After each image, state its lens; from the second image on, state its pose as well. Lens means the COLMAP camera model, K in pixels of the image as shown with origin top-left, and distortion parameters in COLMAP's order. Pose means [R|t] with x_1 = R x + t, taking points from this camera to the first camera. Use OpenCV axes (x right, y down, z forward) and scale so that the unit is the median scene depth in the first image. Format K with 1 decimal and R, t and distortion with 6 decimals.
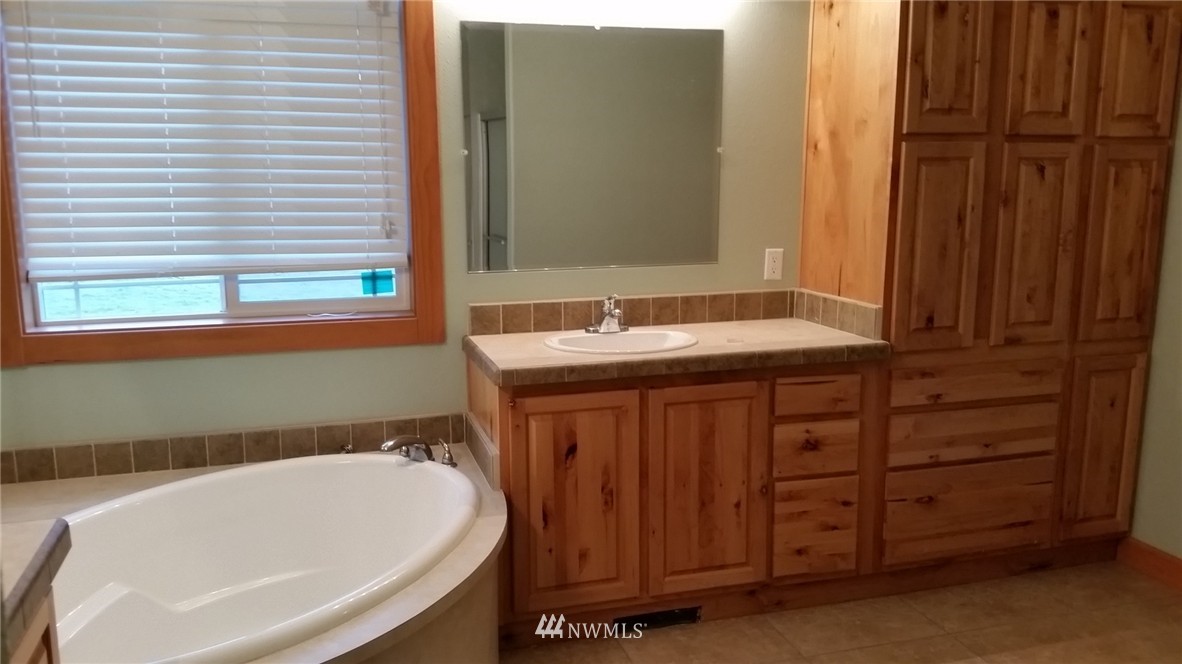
lens RADIAL K [[948.5, 0, 594.9], [0, 948.5, 337.2], [0, 0, 1]] dist [0.063653, -0.167795]
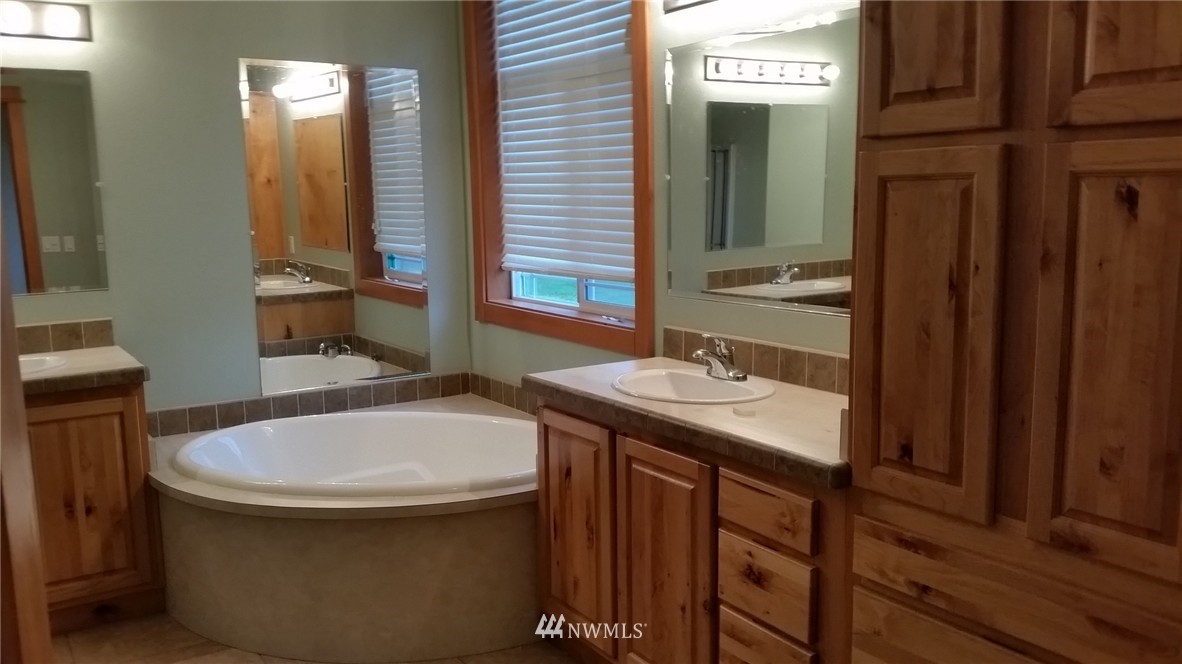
lens RADIAL K [[948.5, 0, 590.6], [0, 948.5, 324.6], [0, 0, 1]] dist [0.063653, -0.167795]
pose [[0.310263, 0.129656, -0.941768, 0.841963], [-0.160280, 0.983608, 0.082612, -0.112872], [0.937042, 0.125314, 0.325959, 0.623486]]
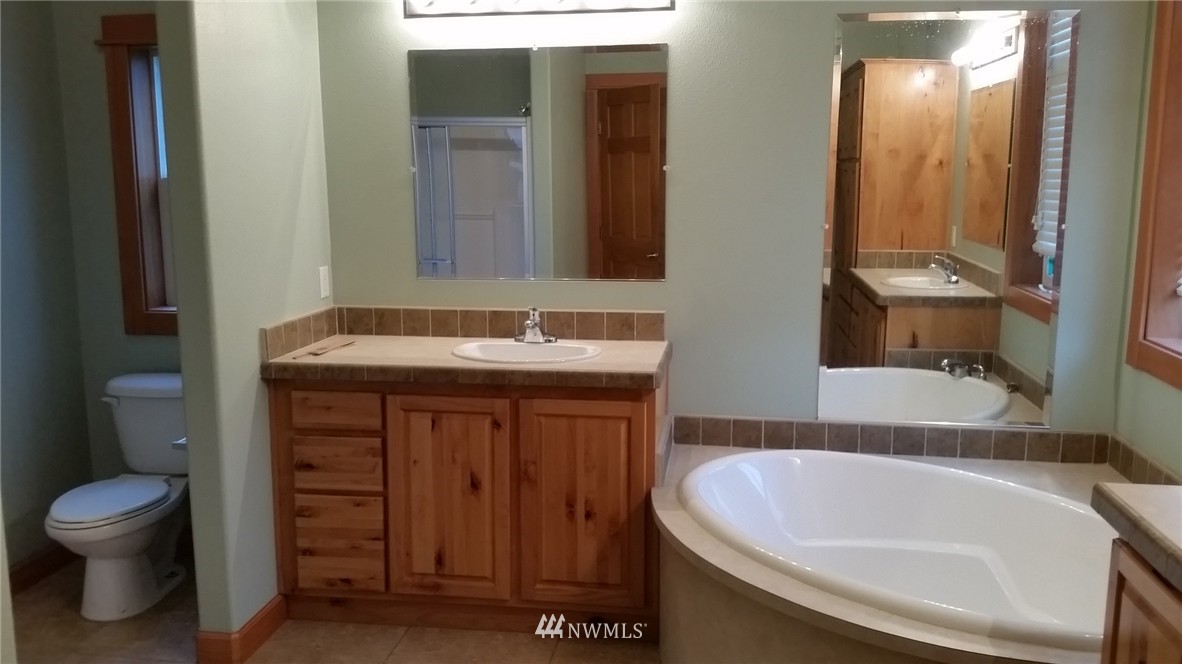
lens RADIAL K [[948.5, 0, 567.6], [0, 948.5, 315.9], [0, 0, 1]] dist [0.063653, -0.167795]
pose [[-0.445848, 0.131667, -0.885372, 0.682377], [-0.154698, 0.962904, 0.221099, -0.134819], [0.881639, 0.235542, -0.408941, 0.731204]]
